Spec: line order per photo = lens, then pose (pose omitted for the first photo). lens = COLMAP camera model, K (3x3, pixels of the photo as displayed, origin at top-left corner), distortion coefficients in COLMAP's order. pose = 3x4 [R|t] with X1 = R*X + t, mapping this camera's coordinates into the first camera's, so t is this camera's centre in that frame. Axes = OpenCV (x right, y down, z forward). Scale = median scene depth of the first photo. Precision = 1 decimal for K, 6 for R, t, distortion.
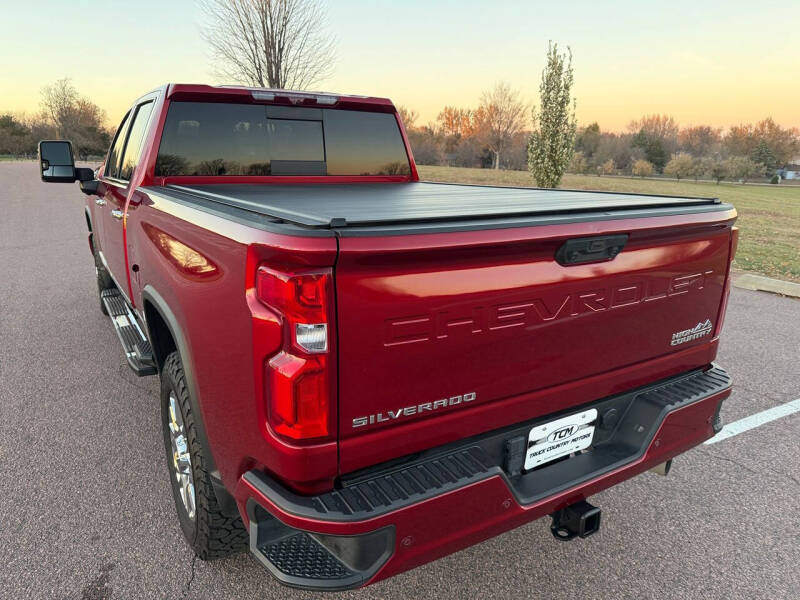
lens RADIAL K [[571.1, 0, 400.0], [0, 571.1, 300.0], [0, 0, 1]] dist [0.010774, -0.018006]
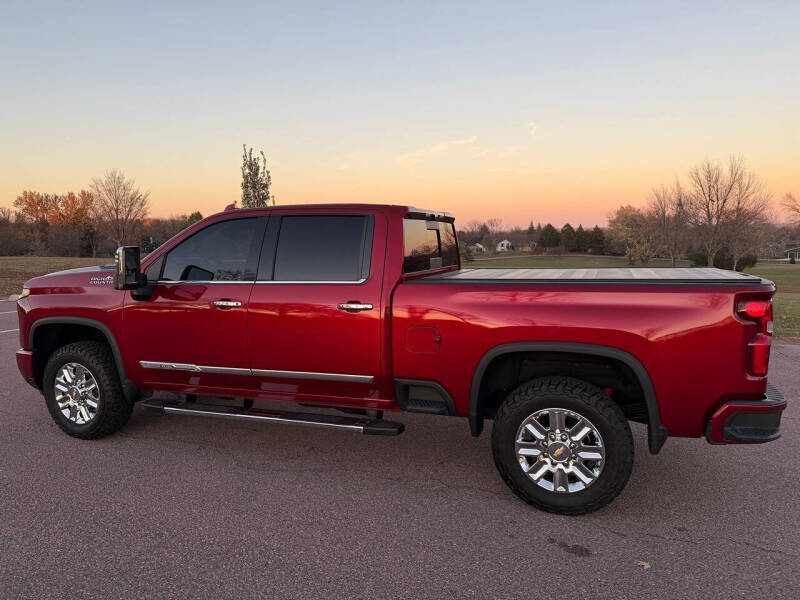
lens RADIAL K [[562.4, 0, 401.1], [0, 562.4, 302.8], [0, 0, 1]] dist [0.064865, -0.082008]
pose [[0.777887, -0.085544, 0.622554, -0.629990], [0.171715, 0.981923, -0.079635, -0.025561], [-0.604487, 0.168849, 0.778515, 0.008446]]
